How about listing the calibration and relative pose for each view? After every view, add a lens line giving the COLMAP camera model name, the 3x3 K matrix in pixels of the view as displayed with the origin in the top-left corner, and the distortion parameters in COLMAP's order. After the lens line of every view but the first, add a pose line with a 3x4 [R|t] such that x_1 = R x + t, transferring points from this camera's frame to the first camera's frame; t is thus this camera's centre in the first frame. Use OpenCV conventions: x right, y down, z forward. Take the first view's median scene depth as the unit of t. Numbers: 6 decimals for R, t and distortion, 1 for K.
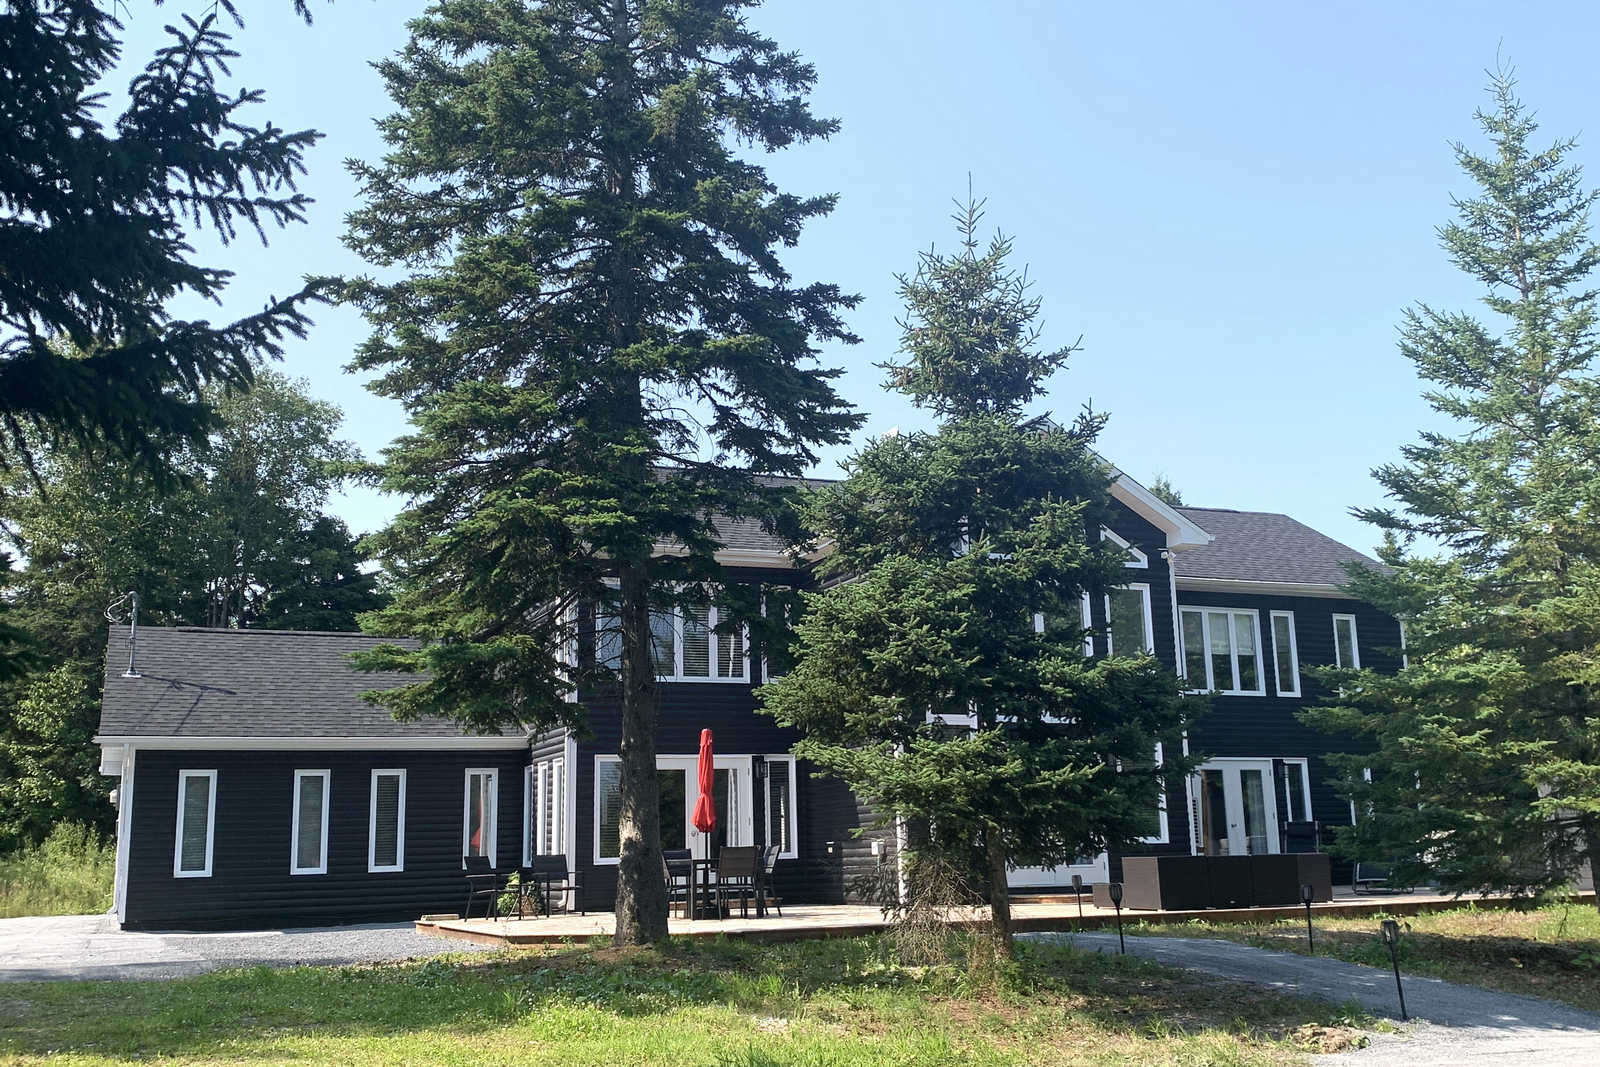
lens RADIAL K [[1523.3, 0, 799.2], [0, 1523.3, 532.5], [0, 0, 1]] dist [0.027486, 0.000000]
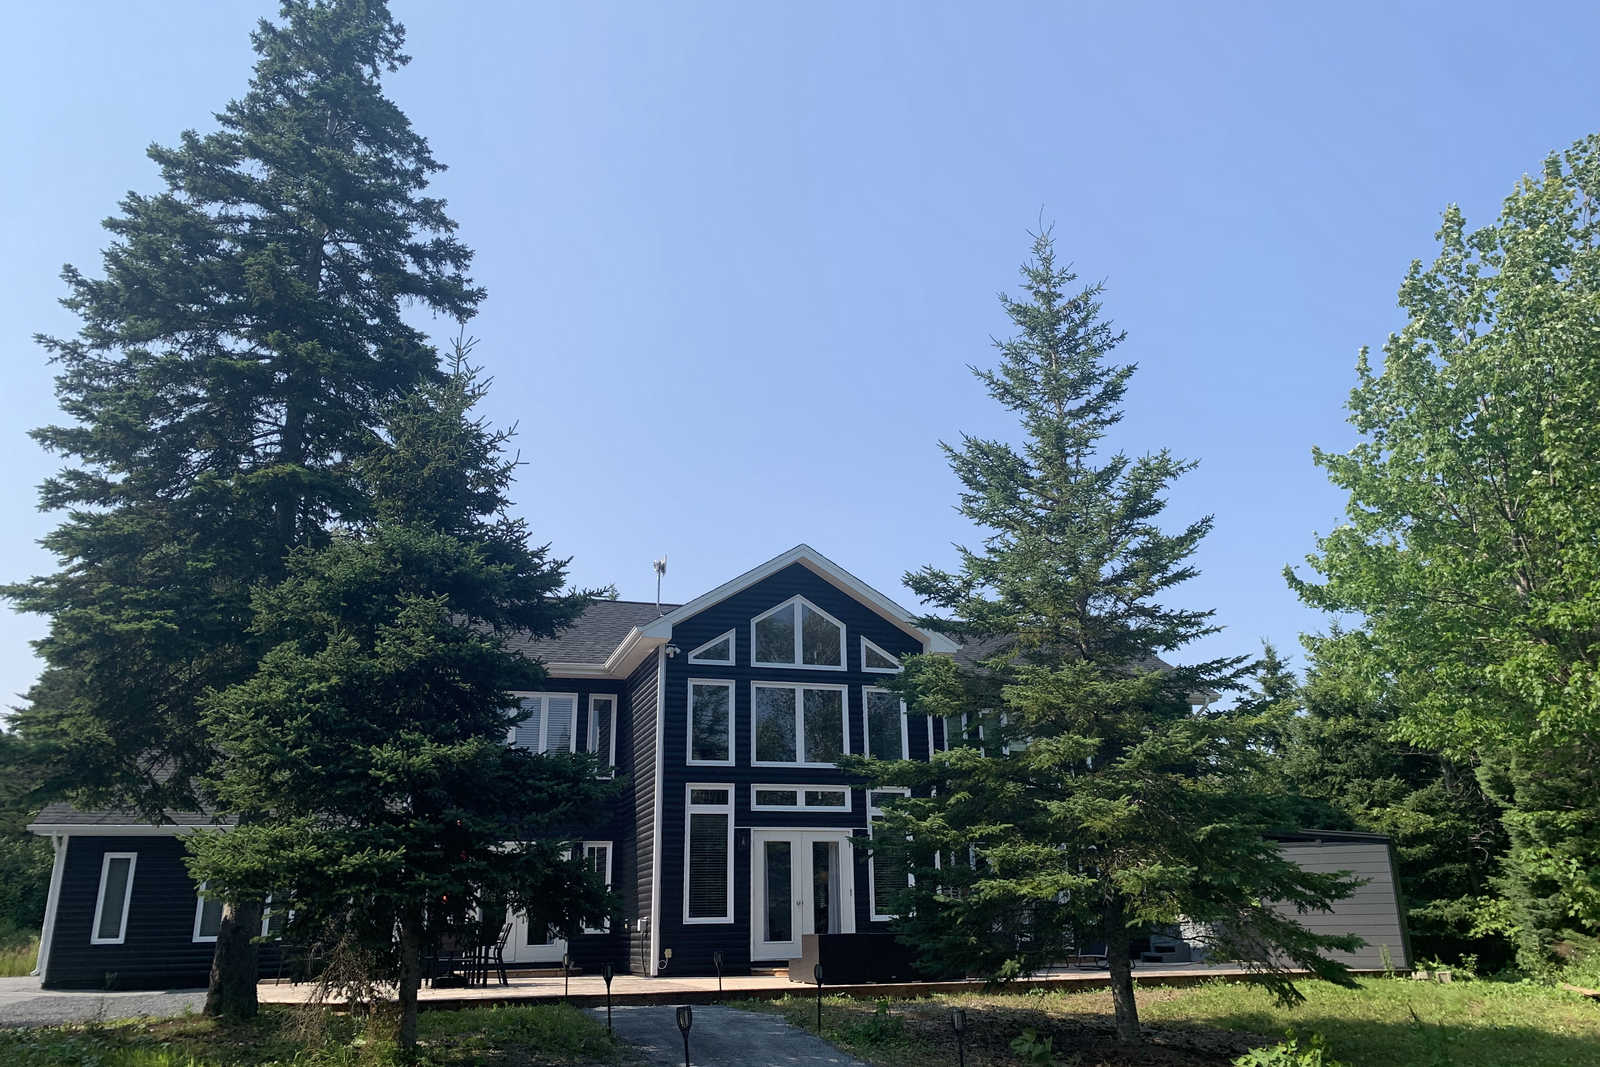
lens RADIAL K [[1230.5, 0, 798.8], [0, 1230.5, 535.7], [0, 0, 1]] dist [0.036842, -0.049819]
pose [[0.996161, -0.019855, -0.085258, 0.339997], [0.011583, 0.995271, -0.096446, 0.012239], [0.086770, 0.095088, 0.991680, 0.093786]]
